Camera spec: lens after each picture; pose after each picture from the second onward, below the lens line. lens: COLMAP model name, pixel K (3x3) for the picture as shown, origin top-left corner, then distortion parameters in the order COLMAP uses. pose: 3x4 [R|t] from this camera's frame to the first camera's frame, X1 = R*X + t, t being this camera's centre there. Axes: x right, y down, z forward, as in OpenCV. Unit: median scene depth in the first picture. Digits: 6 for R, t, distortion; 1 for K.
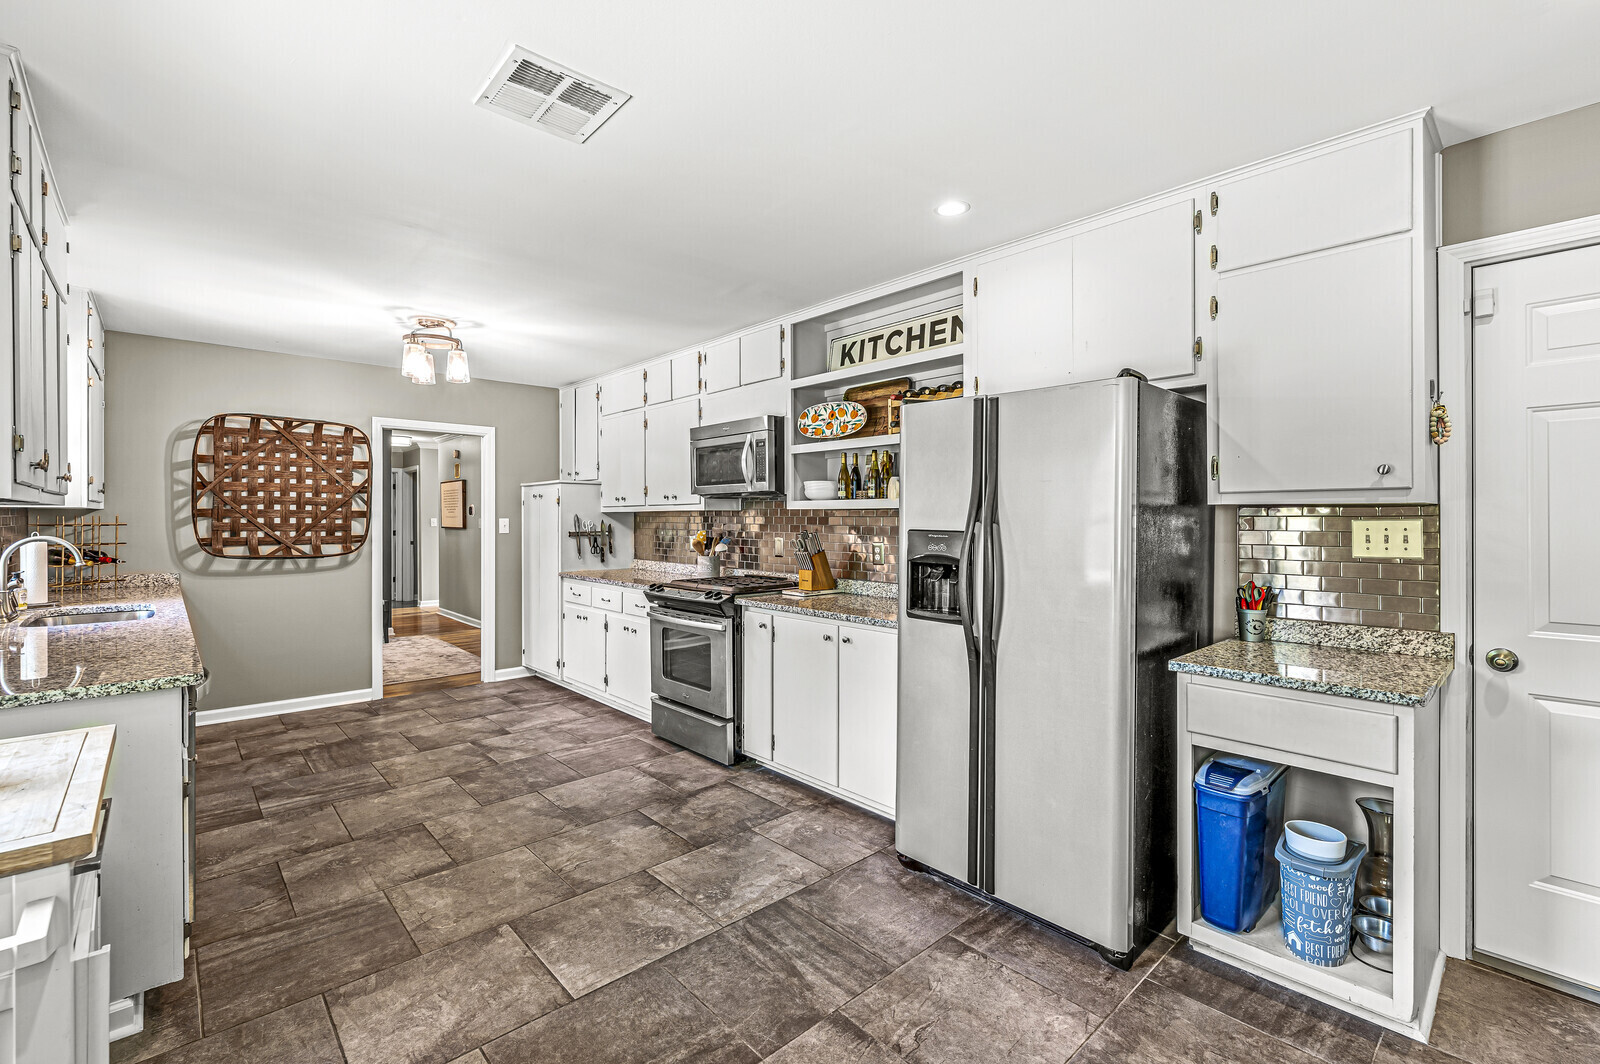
lens RADIAL K [[701.3, 0, 800.1], [0, 701.3, 517.9], [0, 0, 1]] dist [0.000343, 0.000181]
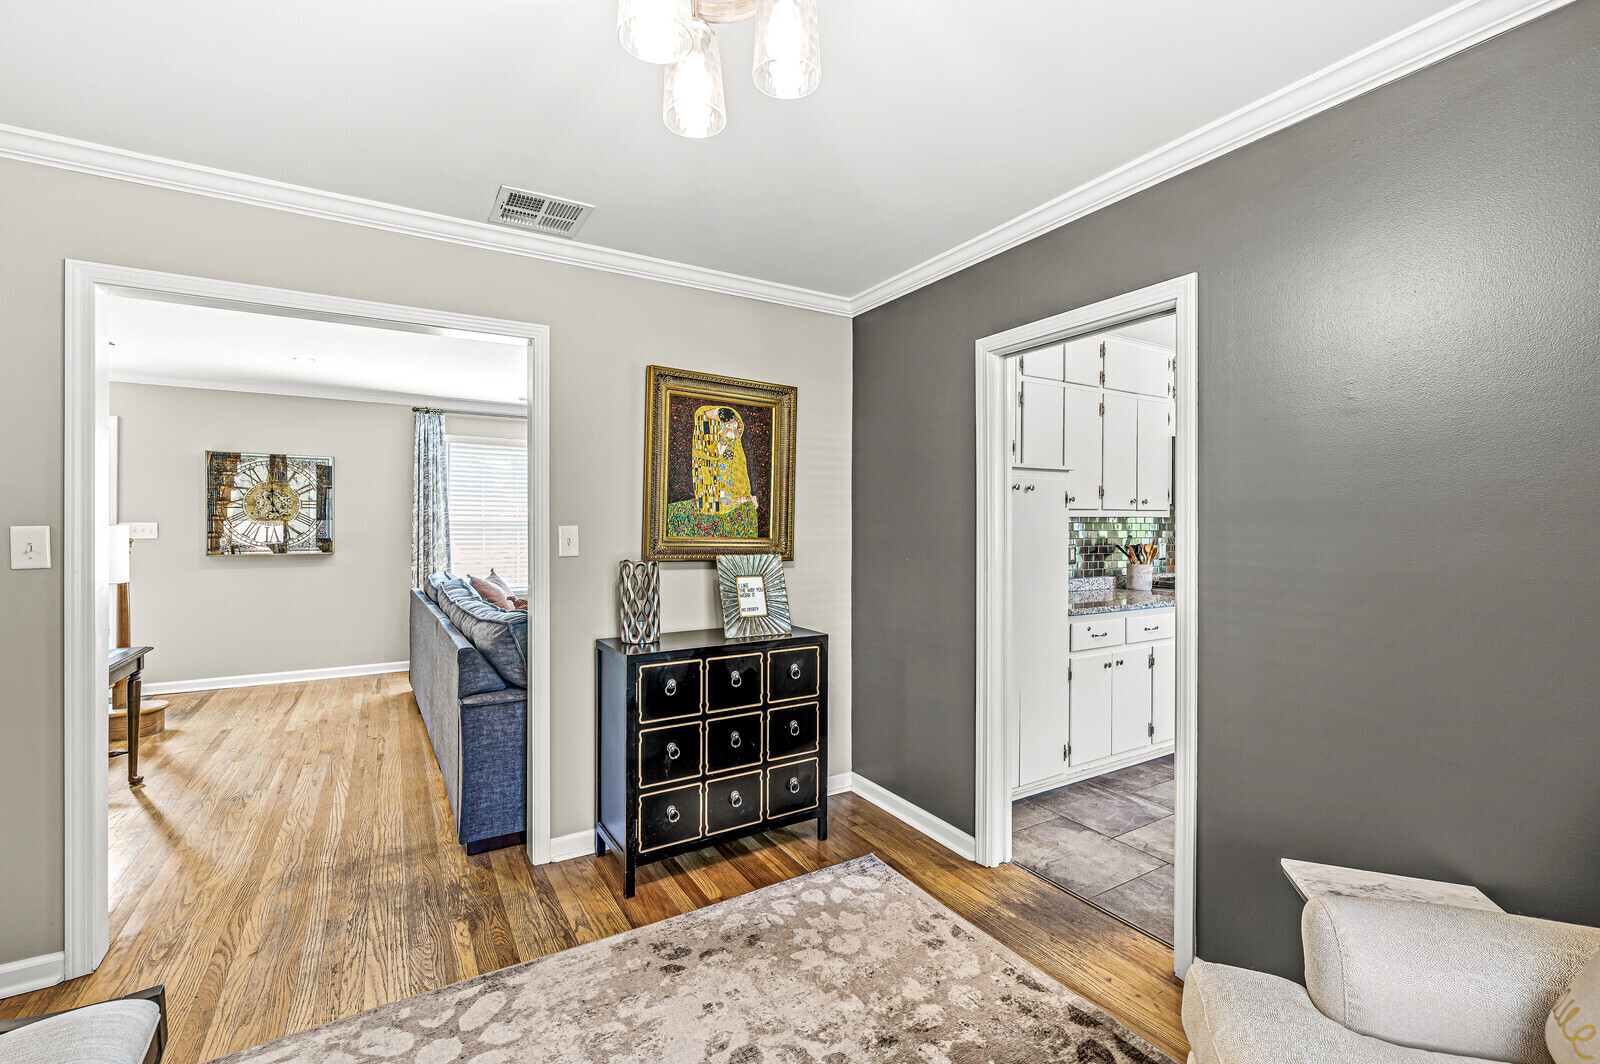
lens RADIAL K [[690.7, 0, 803.4], [0, 690.7, 523.5], [0, 0, 1]] dist [-0.001440, -0.000433]
pose [[0.188159, 0.002297, 0.982136, -2.136771], [-0.002953, 0.999994, -0.001773, 0.001739], [-0.982134, -0.002567, 0.188164, 2.370648]]
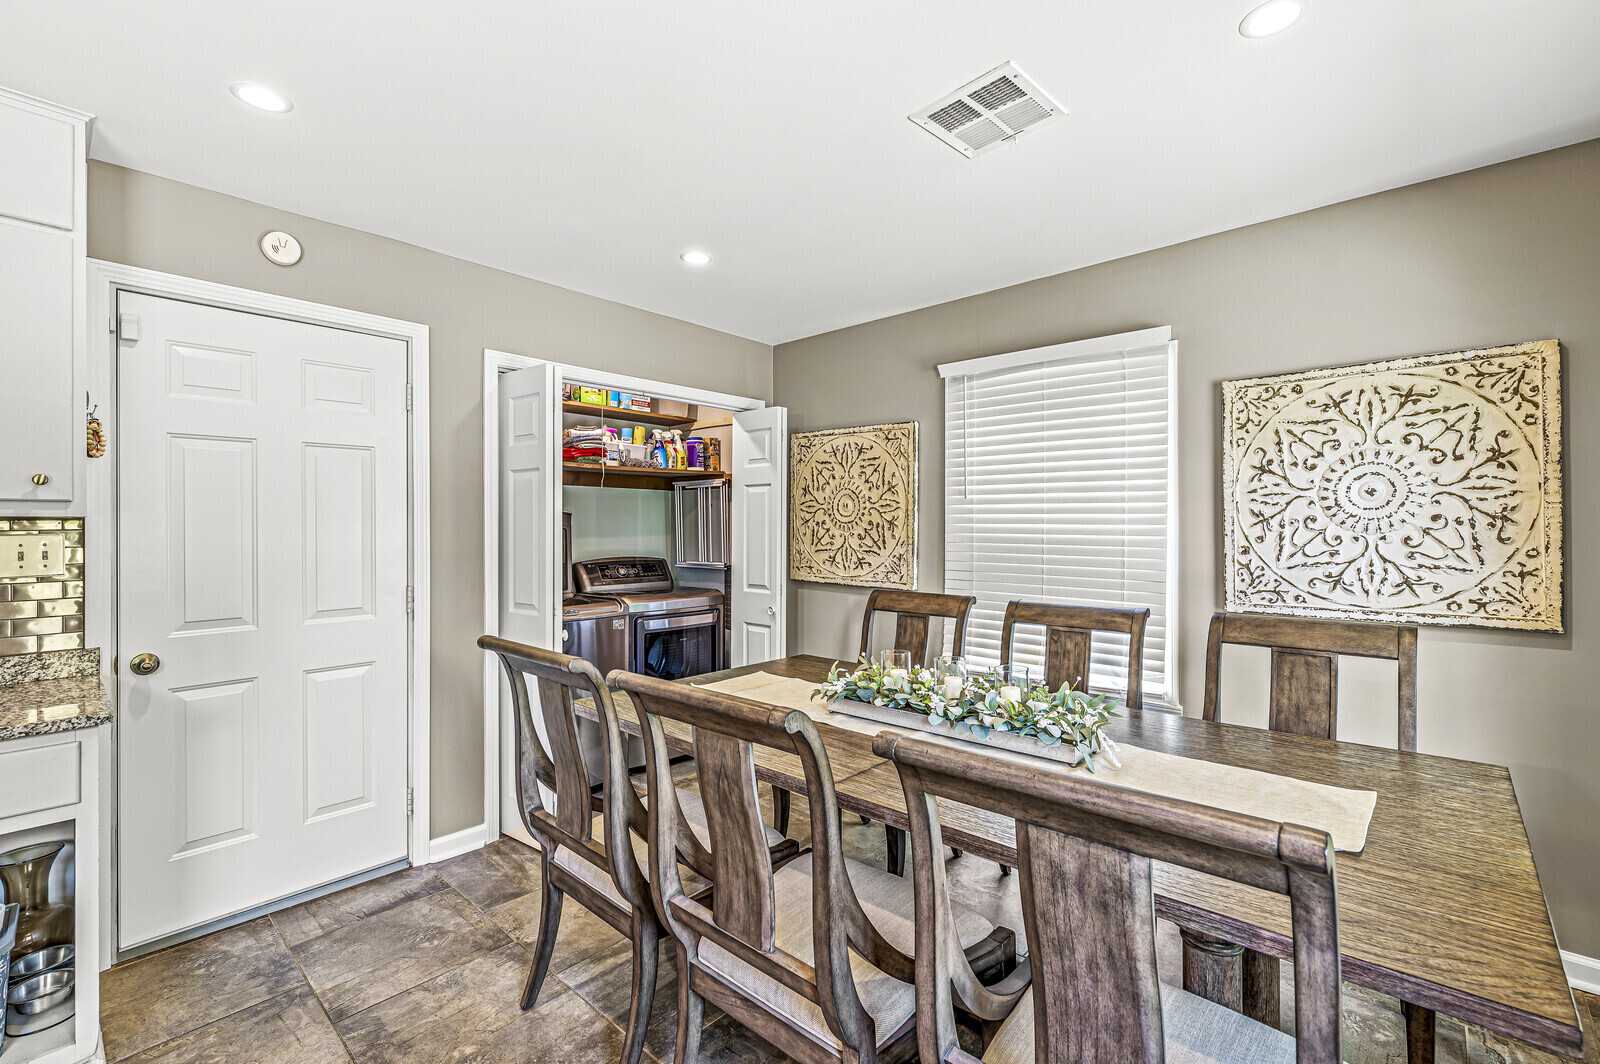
lens RADIAL K [[690.7, 0, 803.4], [0, 690.7, 523.5], [0, 0, 1]] dist [-0.001440, -0.000433]
pose [[-0.087886, 0.005252, 0.996117, -0.134481], [0.006665, 0.999967, -0.004684, -0.000938], [-0.996108, 0.006227, -0.087918, 0.084352]]
